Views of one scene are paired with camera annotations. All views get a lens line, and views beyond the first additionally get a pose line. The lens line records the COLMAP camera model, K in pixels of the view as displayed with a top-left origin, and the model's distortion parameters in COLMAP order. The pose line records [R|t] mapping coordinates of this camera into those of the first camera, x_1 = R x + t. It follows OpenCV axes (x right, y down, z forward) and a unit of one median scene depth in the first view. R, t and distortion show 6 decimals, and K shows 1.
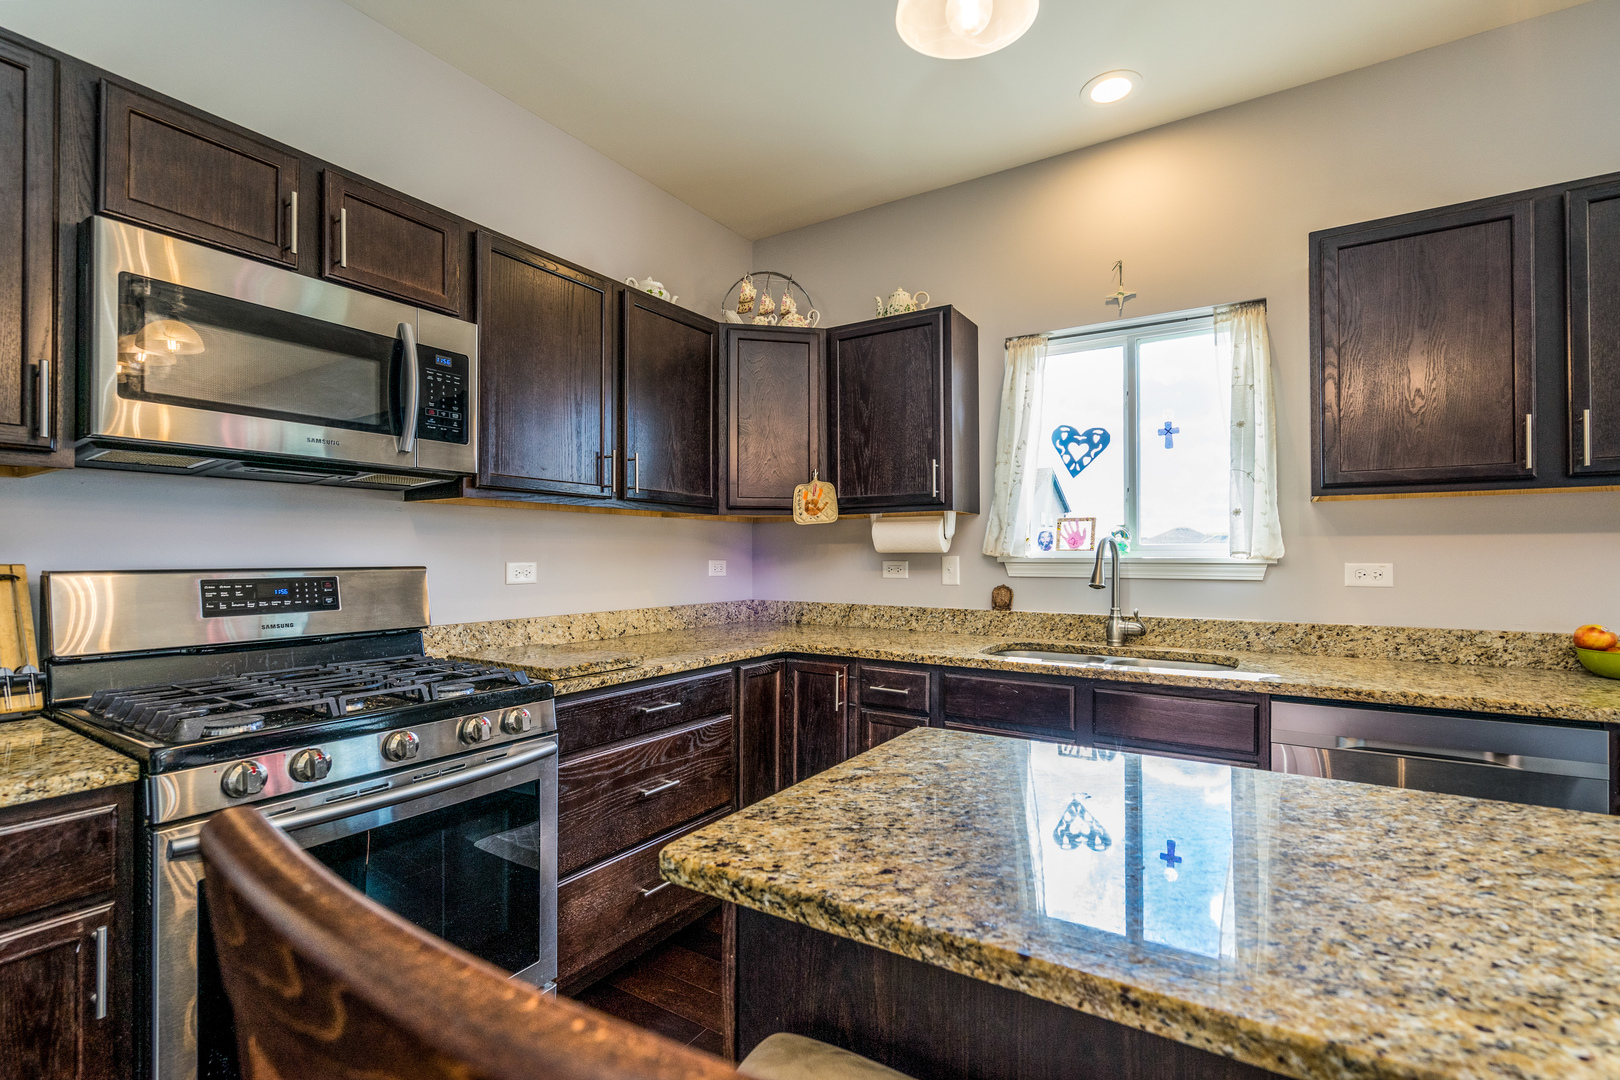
lens RADIAL K [[733.5, 0, 812.1], [0, 733.5, 550.2], [0, 0, 1]] dist [-0.001069, 0.000480]
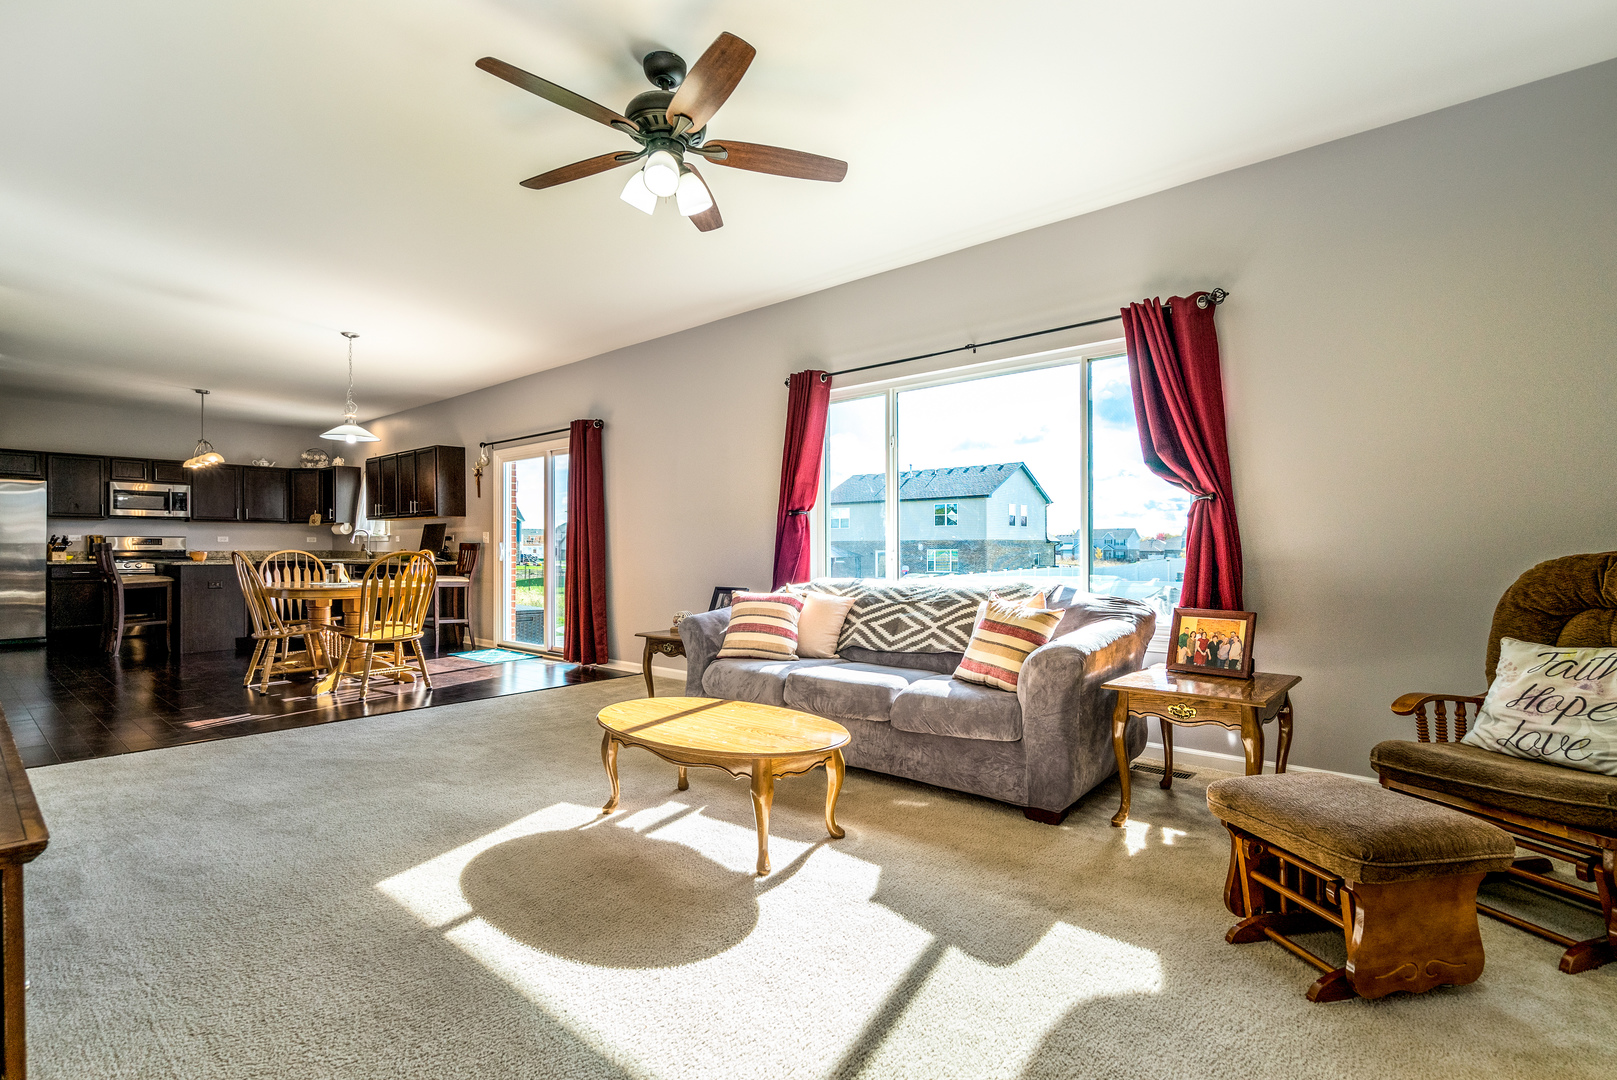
lens RADIAL K [[751.1, 0, 814.1], [0, 751.1, 549.1], [0, 0, 1]] dist [0.000699, -0.000056]
pose [[0.990405, 0.002809, -0.138170, 3.196362], [-0.001451, 0.999950, 0.009931, 0.038564], [0.138191, -0.009635, 0.990359, -2.473836]]
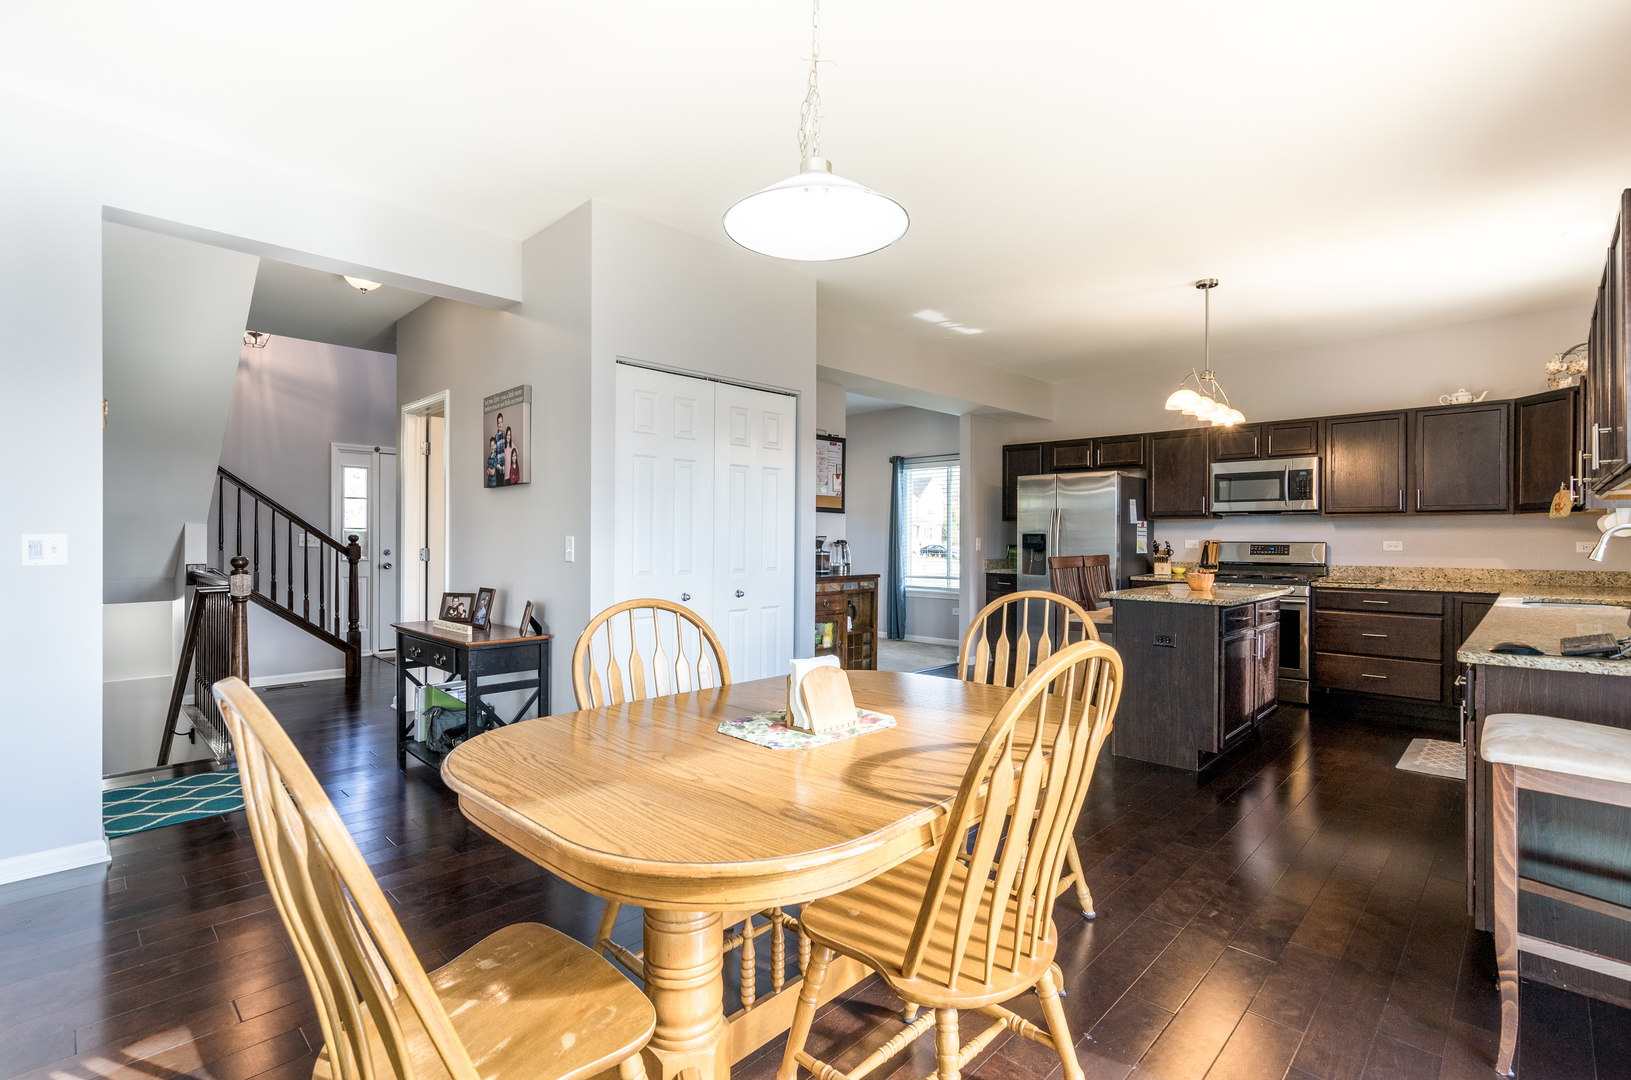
lens RADIAL K [[743.6, 0, 815.5], [0, 743.6, 540.0], [0, 0, 1]] dist [0.001793, 0.000034]
pose [[-0.210755, 0.004298, -0.977529, 2.092886], [0.006340, 0.999975, 0.003030, -0.004993], [0.977518, -0.005559, -0.210777, -0.220283]]
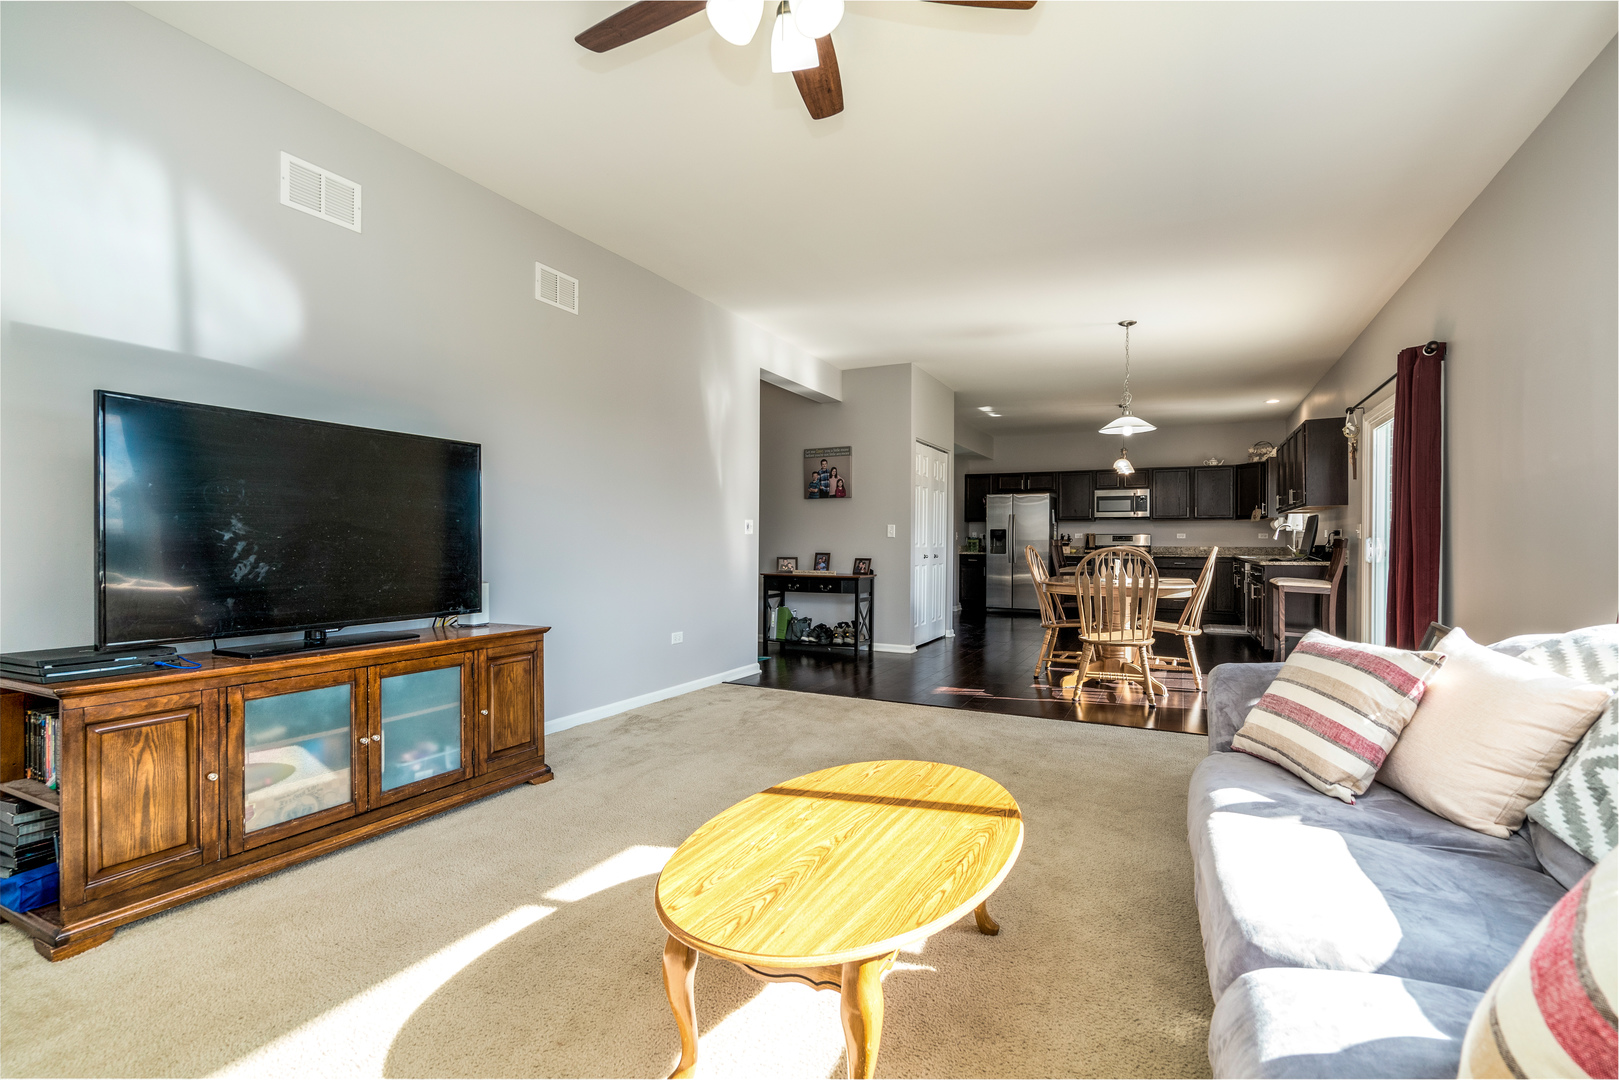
lens RADIAL K [[733.9, 0, 809.5], [0, 733.9, 540.0], [0, 0, 1]] dist [-0.003608, -0.000077]
pose [[0.095734, -0.001087, -0.995406, 3.542441], [0.004450, 0.999990, -0.000664, 0.046344], [0.995397, -0.004366, 0.095738, -1.523401]]
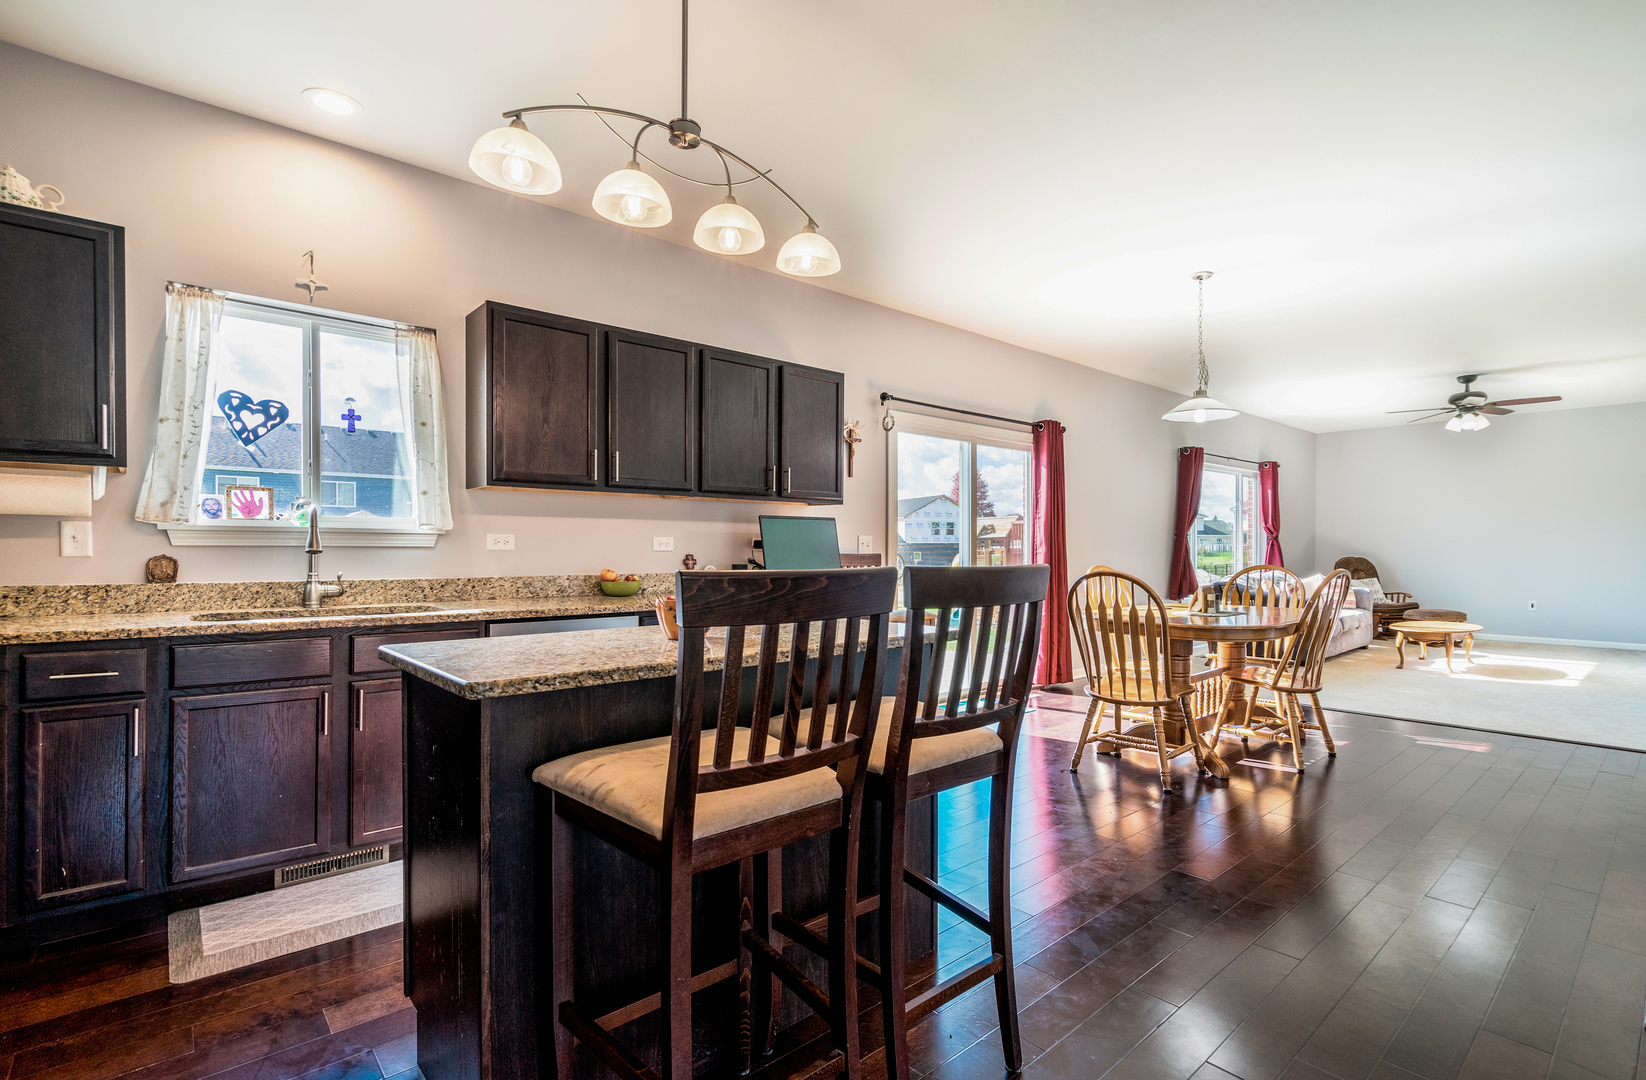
lens RADIAL K [[780.7, 0, 833.9], [0, 780.7, 551.9], [0, 0, 1]] dist [0.002065, 0.000276]
pose [[0.277093, -0.000425, 0.960843, -0.483711], [-0.009877, 0.999946, 0.003290, 0.036164], [-0.960792, -0.010402, 0.277074, -0.059816]]
